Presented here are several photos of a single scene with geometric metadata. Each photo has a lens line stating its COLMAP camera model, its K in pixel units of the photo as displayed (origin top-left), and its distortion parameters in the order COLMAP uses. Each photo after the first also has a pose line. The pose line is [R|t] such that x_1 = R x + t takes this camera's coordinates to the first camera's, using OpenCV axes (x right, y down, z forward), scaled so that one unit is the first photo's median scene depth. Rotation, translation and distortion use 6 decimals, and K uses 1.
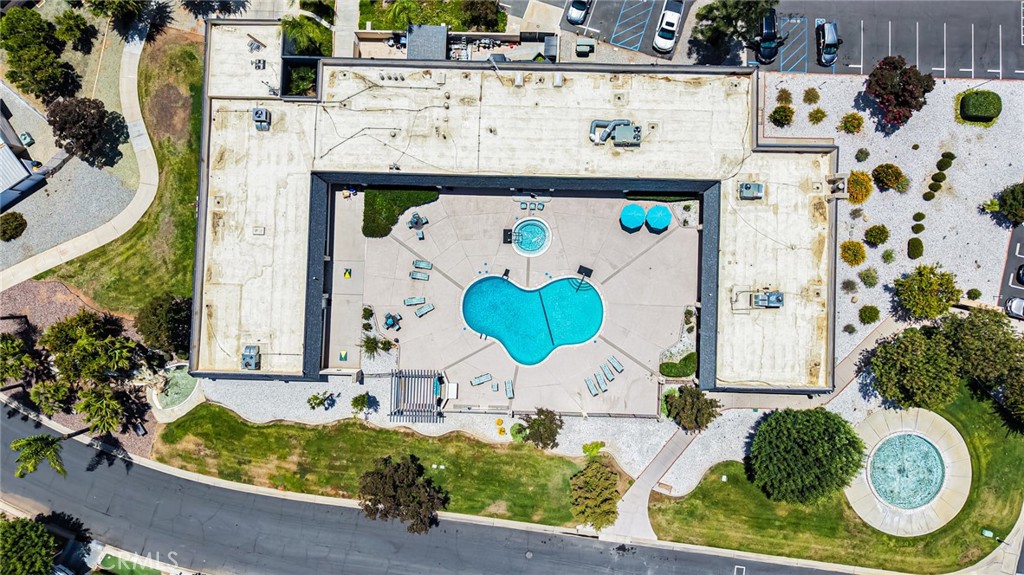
lens RADIAL K [[713.9, 0, 505.1], [0, 713.9, 280.8], [0, 0, 1]] dist [-0.039314, -0.005373]
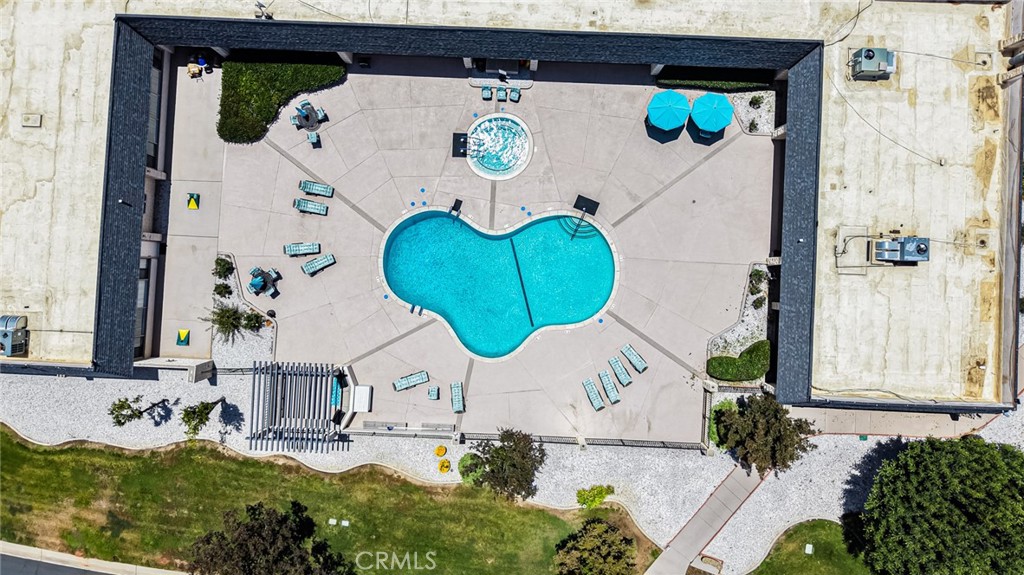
lens RADIAL K [[713.9, 0, 518.4], [0, 713.9, 292.5], [0, 0, 1]] dist [-0.039314, -0.005373]
pose [[0.999691, 0.017062, 0.018101, 0.045440], [-0.017343, 0.999730, 0.015495, 0.053867], [-0.017832, -0.015804, 0.999716, 0.400901]]
